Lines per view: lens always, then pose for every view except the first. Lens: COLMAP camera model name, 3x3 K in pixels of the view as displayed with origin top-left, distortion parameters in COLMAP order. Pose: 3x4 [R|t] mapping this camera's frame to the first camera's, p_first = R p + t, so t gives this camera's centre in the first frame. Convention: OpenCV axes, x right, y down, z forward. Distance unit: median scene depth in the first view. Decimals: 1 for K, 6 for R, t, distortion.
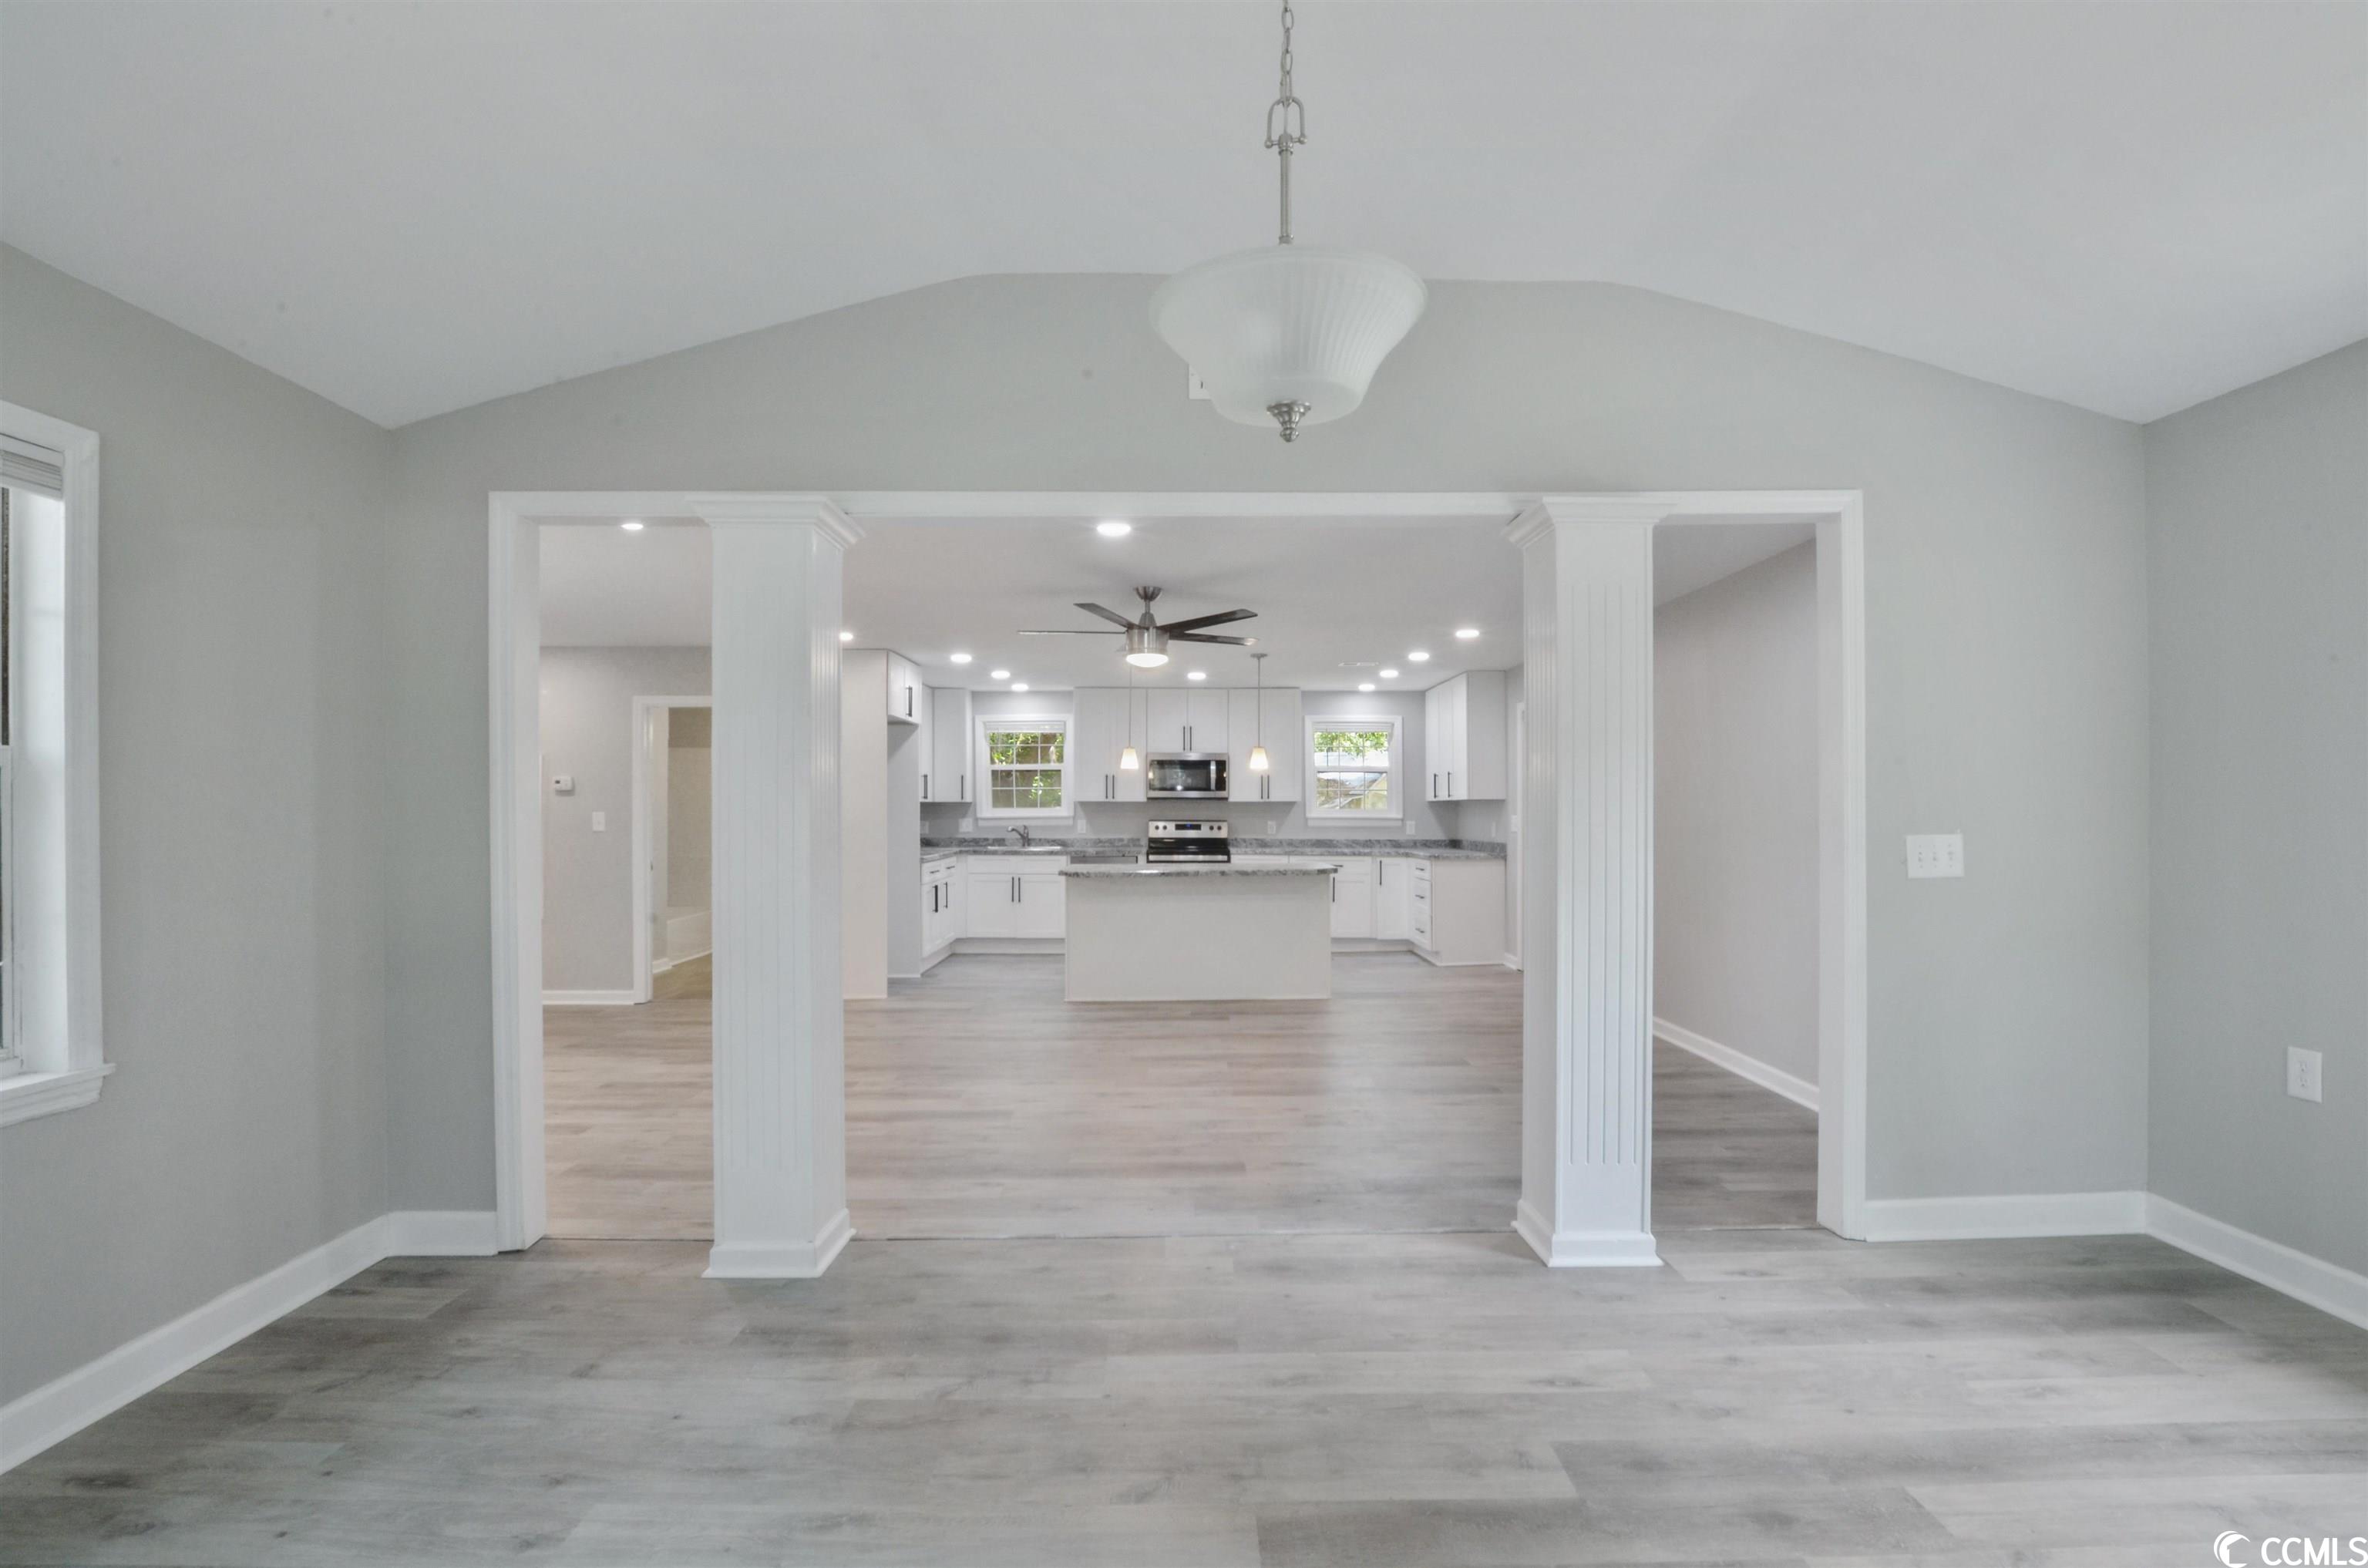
lens RADIAL K [[1036.4, 0, 1180.1], [0, 1036.4, 819.1], [0, 0, 1]] dist [-0.020215, -0.000144]
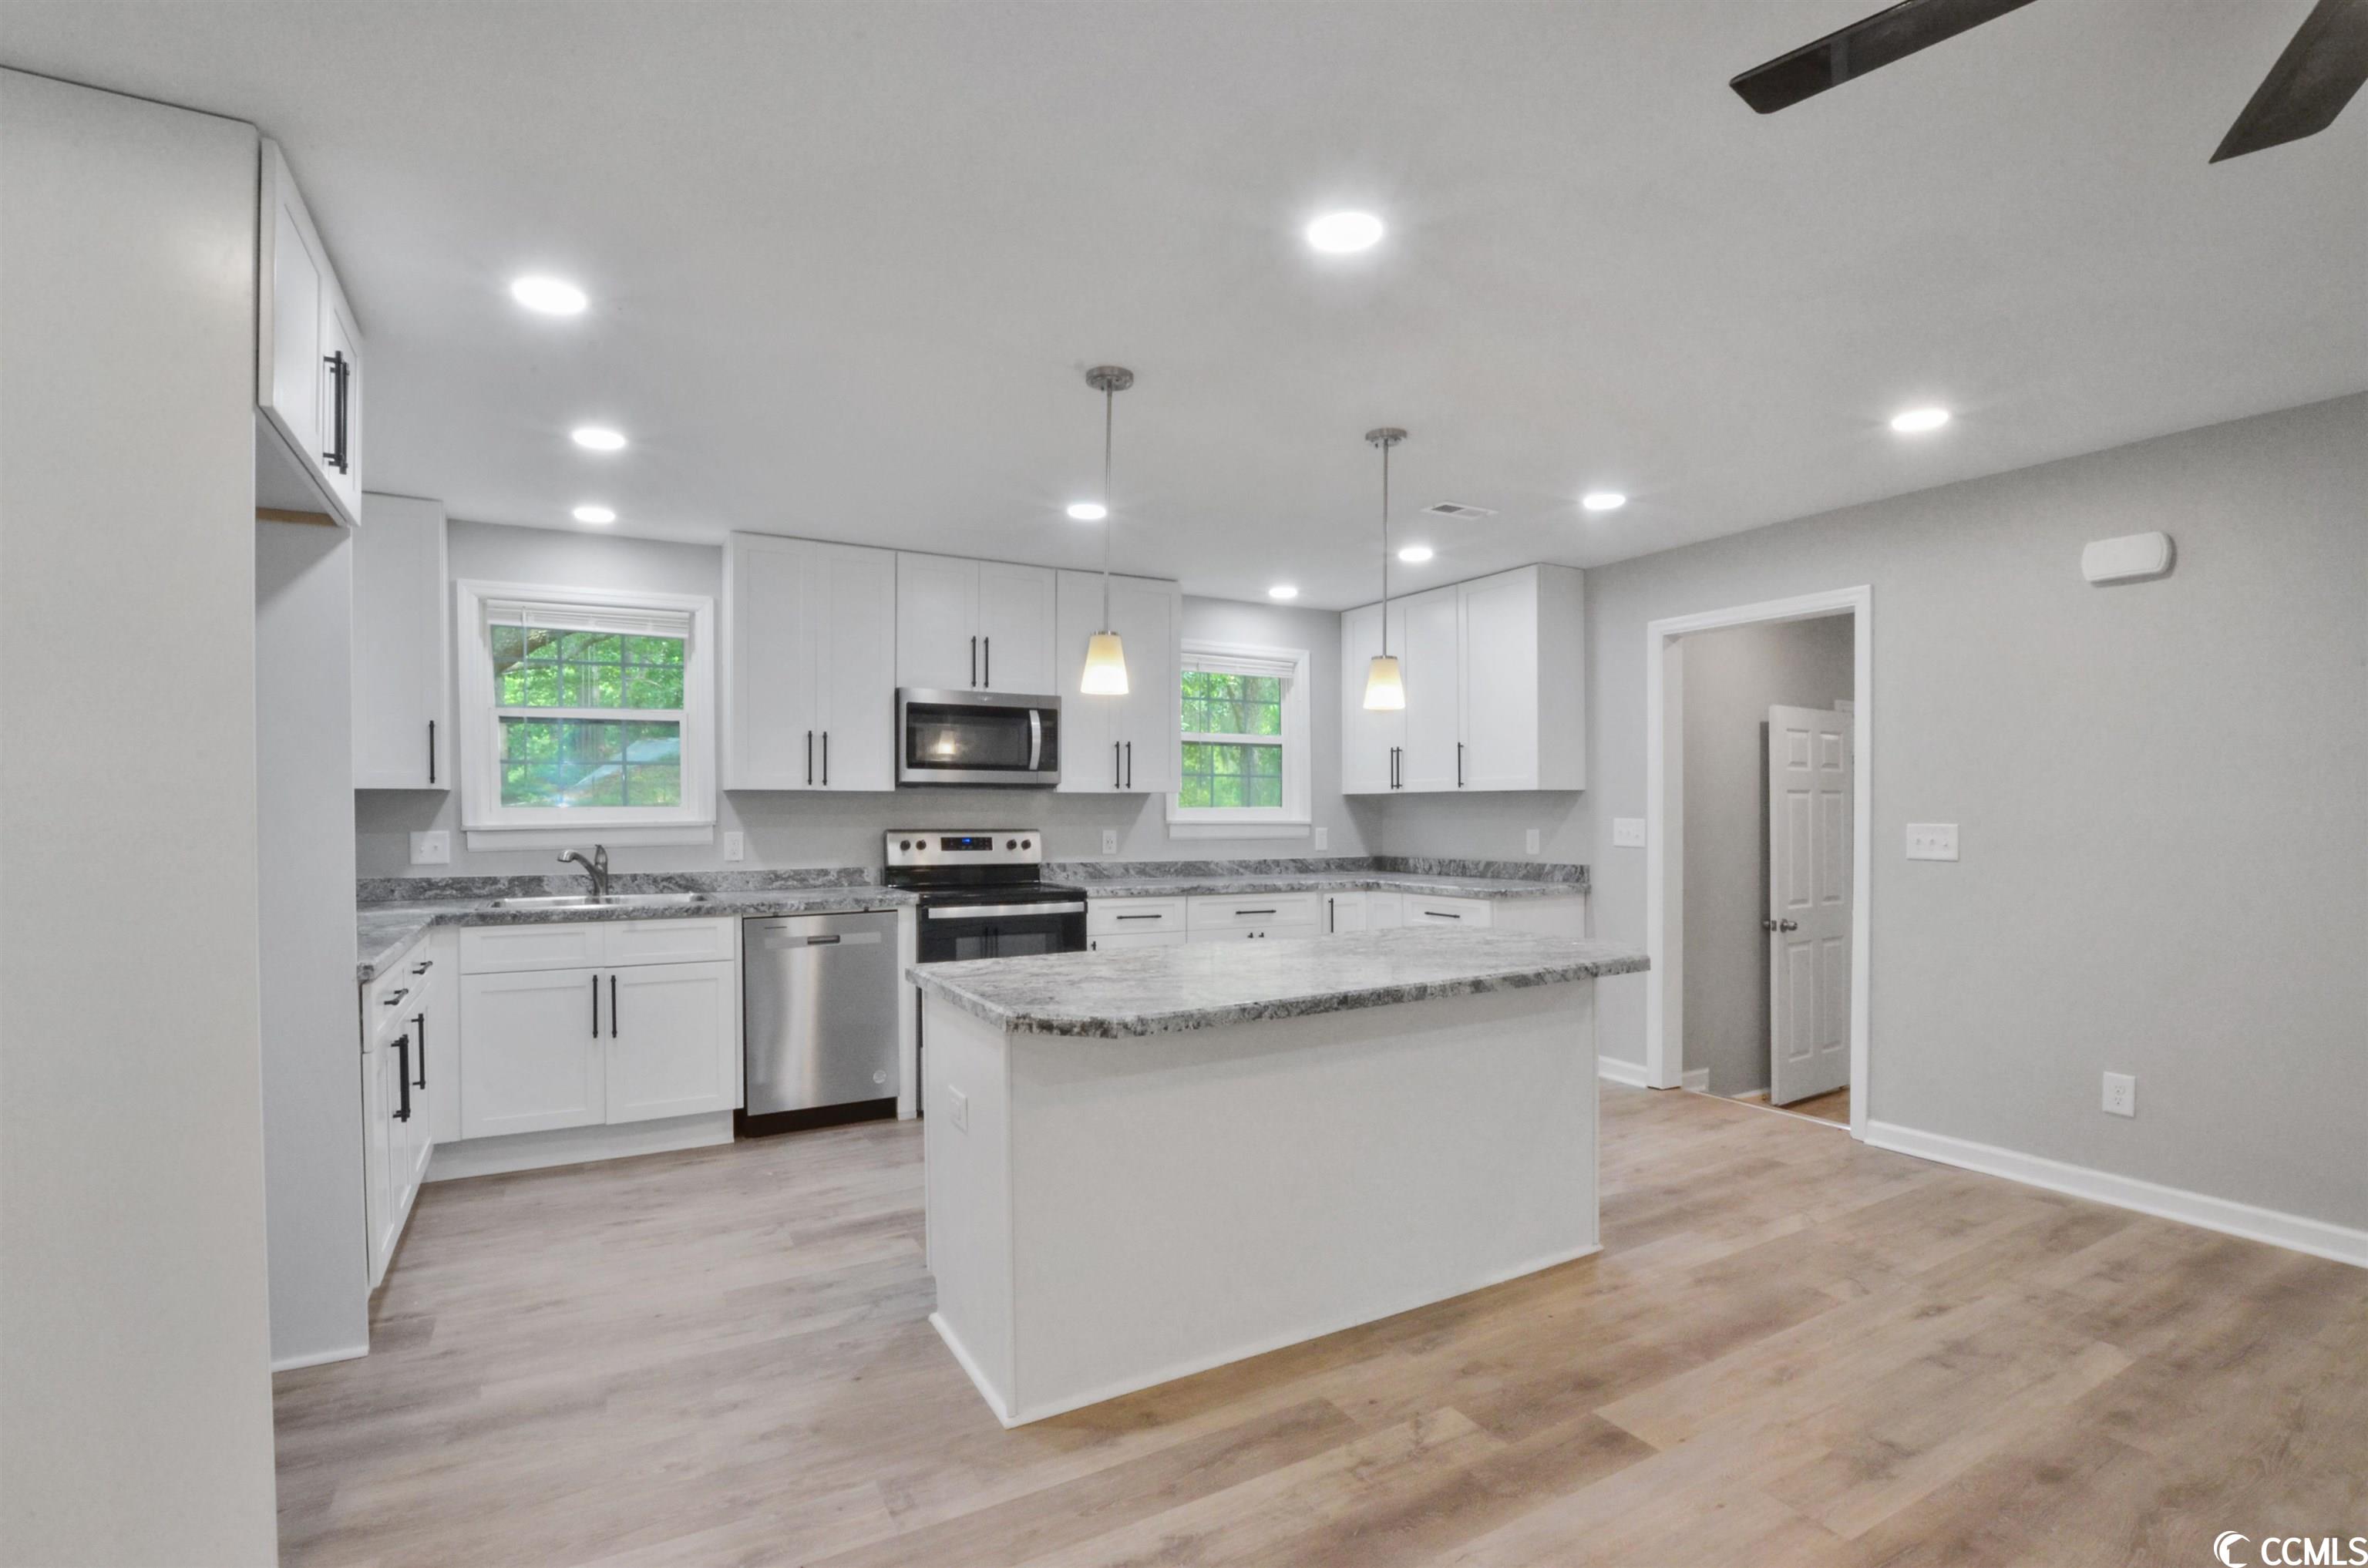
lens RADIAL K [[1081.2, 0, 1155.3], [0, 1081.2, 818.5], [0, 0, 1]] dist [-0.026604, 0.000669]
pose [[0.874612, -0.004912, 0.484799, -0.164450], [0.005533, 0.999985, 0.000150, -0.003909], [-0.484792, 0.002551, 0.874626, 0.505268]]
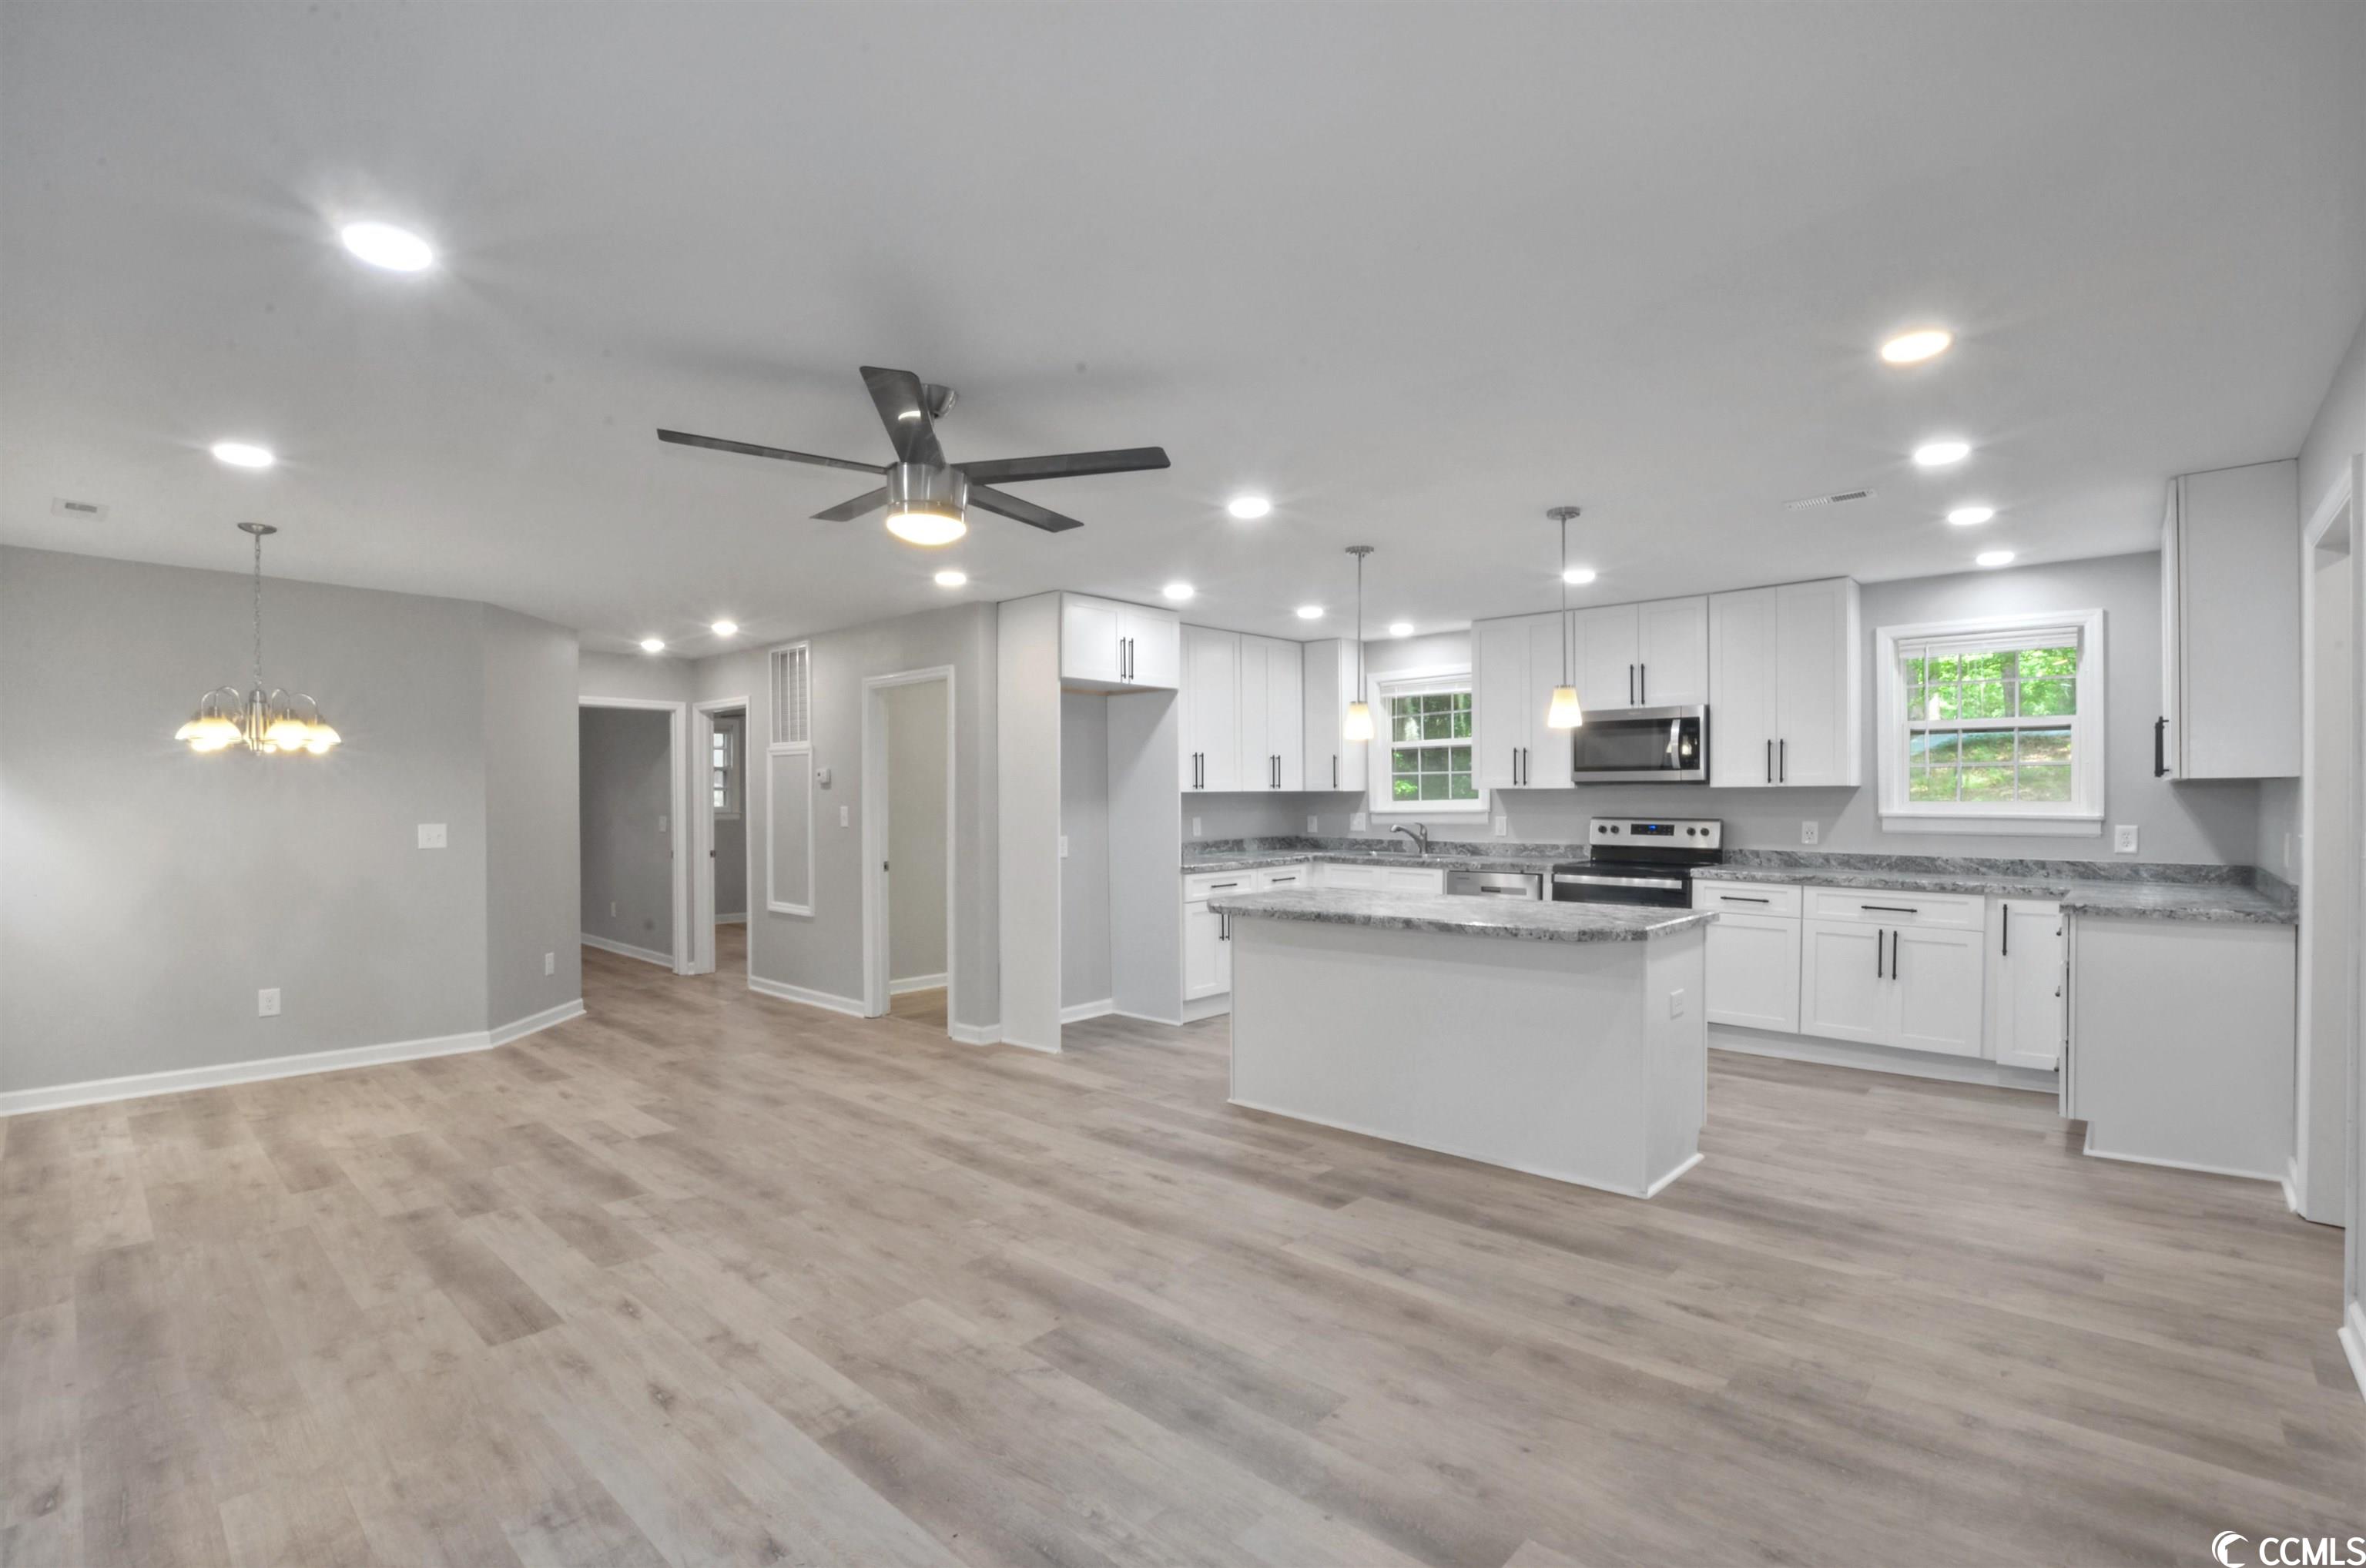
lens RADIAL K [[1067.6, 0, 1221.6], [0, 1067.6, 800.2], [0, 0, 1]] dist [-0.018347, -0.000385]
pose [[0.752361, -0.001761, -0.658749, 0.230977], [-0.003425, 0.999972, -0.006584, -0.004696], [0.658742, 0.007210, 0.752334, 0.361067]]
